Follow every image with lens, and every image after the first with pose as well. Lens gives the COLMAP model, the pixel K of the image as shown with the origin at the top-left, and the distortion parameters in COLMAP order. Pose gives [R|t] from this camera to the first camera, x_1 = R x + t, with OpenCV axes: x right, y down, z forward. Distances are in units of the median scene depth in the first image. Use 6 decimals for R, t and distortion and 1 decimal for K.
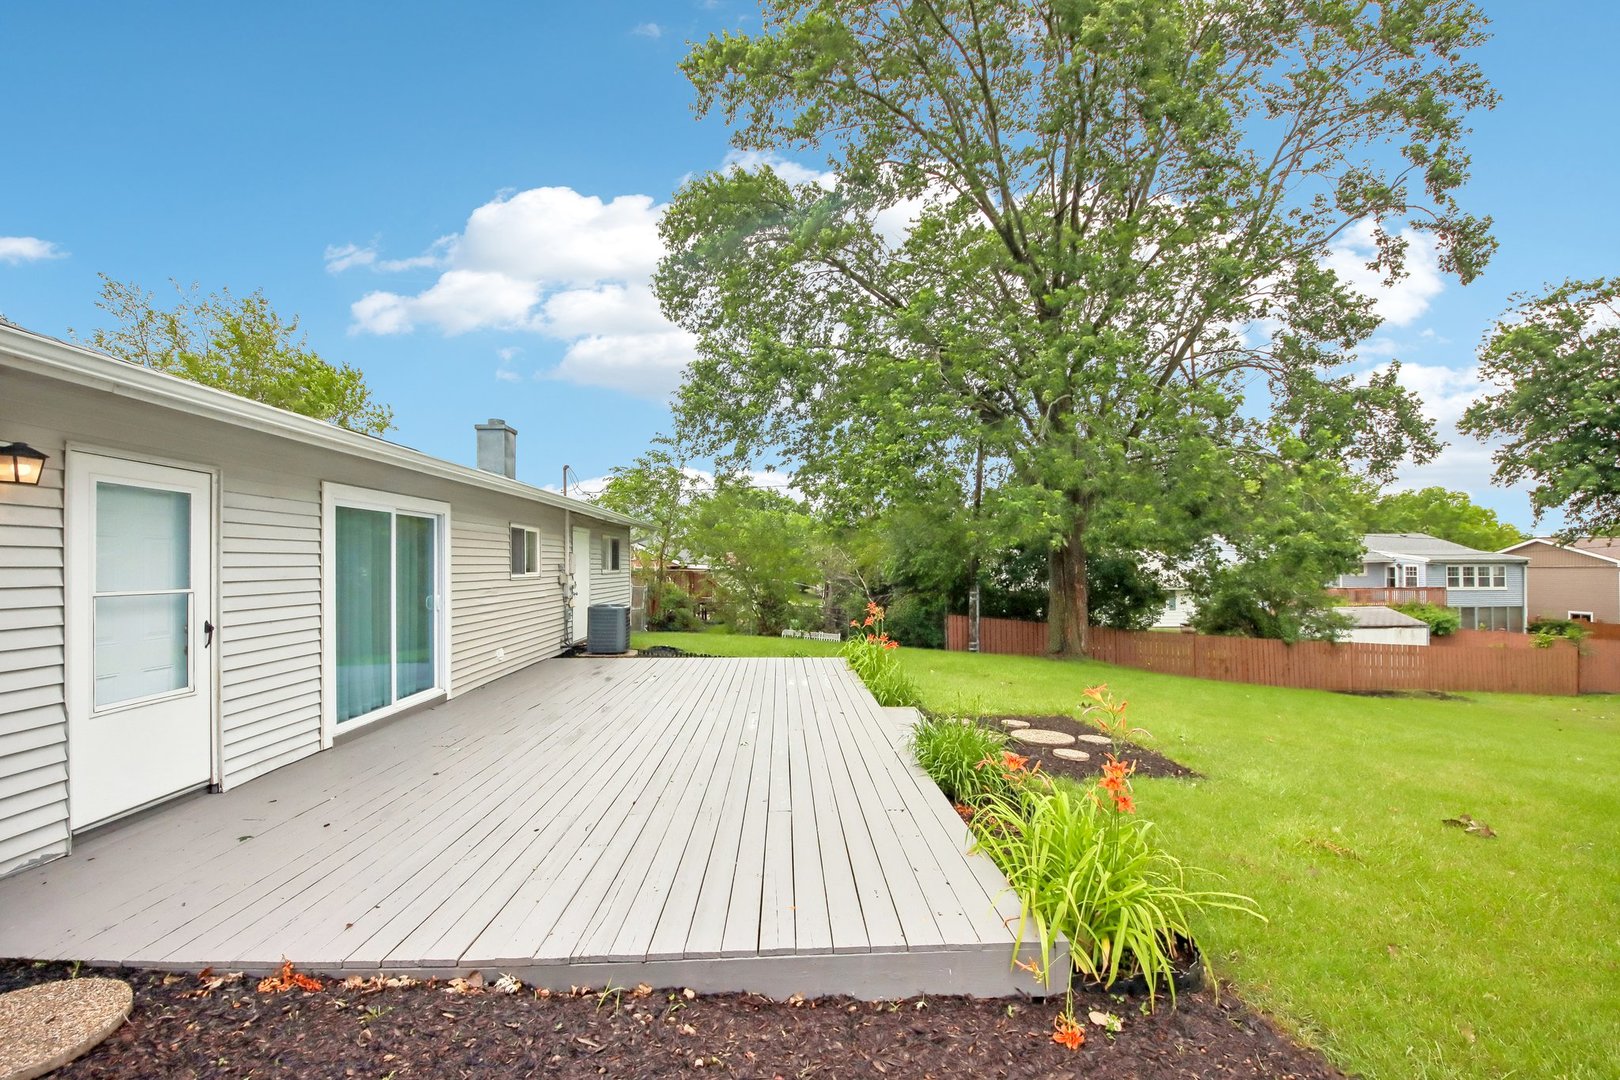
lens RADIAL K [[651.8, 0, 787.0], [0, 651.8, 541.6], [0, 0, 1]] dist [0.008371, -0.004915]
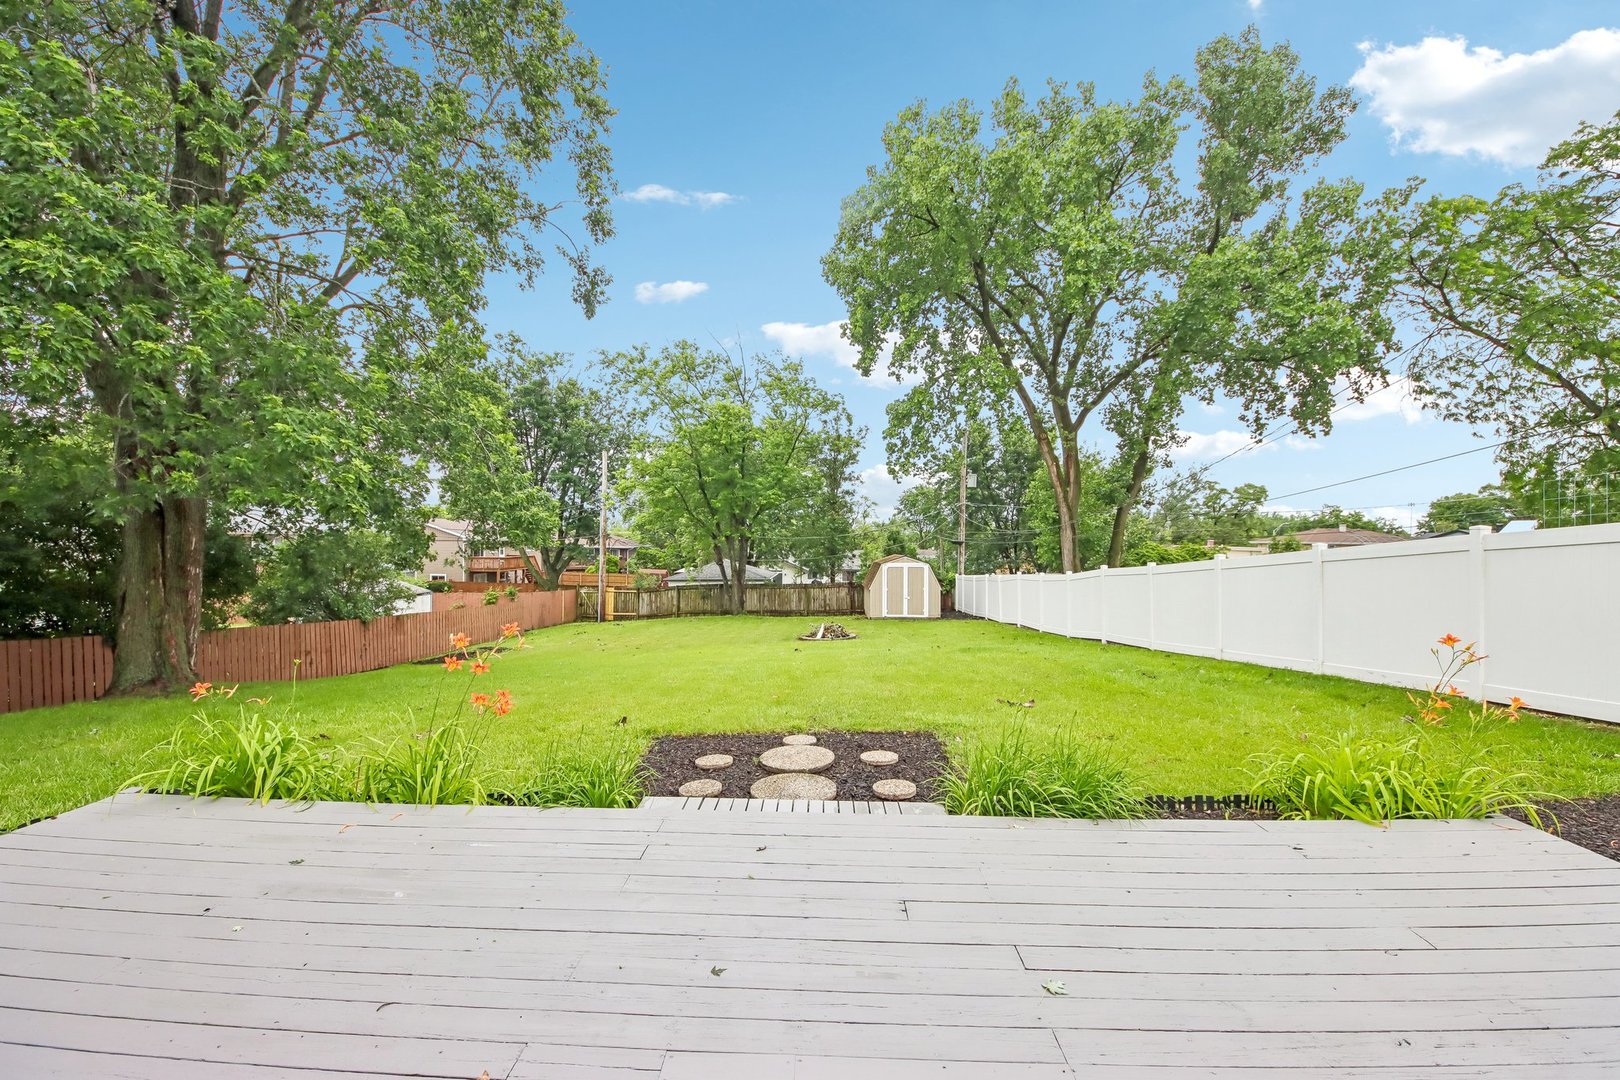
lens RADIAL K [[651.8, 0, 812.6], [0, 651.8, 554.6], [0, 0, 1]] dist [0.008371, -0.004915]
pose [[0.049359, -0.020558, 0.998570, -0.141557], [-0.042305, 0.998848, 0.022655, 0.011829], [-0.997885, -0.043362, 0.048432, 0.339492]]
